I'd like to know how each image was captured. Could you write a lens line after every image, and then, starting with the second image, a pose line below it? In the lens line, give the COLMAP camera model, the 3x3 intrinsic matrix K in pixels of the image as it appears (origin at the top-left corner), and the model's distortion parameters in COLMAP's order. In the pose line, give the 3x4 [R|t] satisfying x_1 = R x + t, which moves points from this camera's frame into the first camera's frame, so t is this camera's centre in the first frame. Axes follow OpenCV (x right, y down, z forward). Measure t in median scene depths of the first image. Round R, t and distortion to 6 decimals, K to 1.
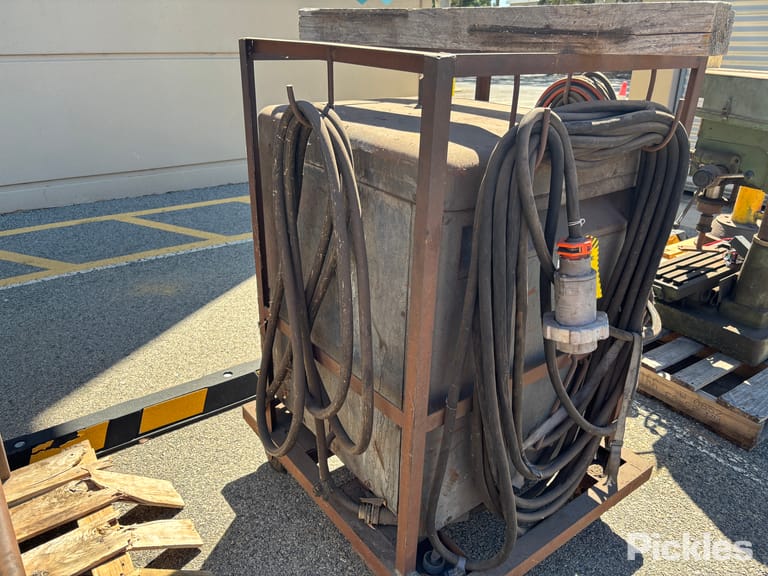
lens RADIAL K [[602.8, 0, 386.6], [0, 602.8, 285.5], [0, 0, 1]] dist [-0.035592, 0.013377]
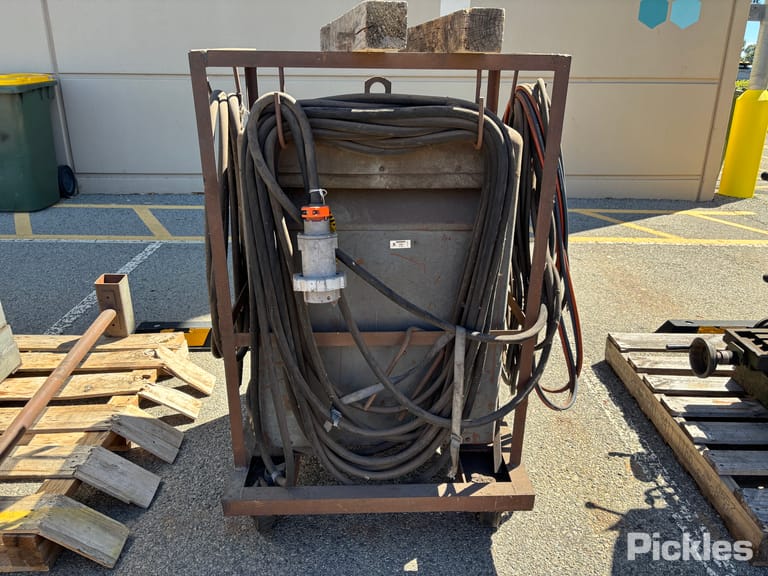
lens RADIAL K [[602.8, 0, 386.3], [0, 602.8, 290.9], [0, 0, 1]] dist [-0.035592, 0.013377]
pose [[0.809585, 0.200276, -0.551781, 0.830382], [-0.224458, 0.974182, 0.024262, 0.021386], [0.542394, 0.104210, 0.833636, 0.068556]]
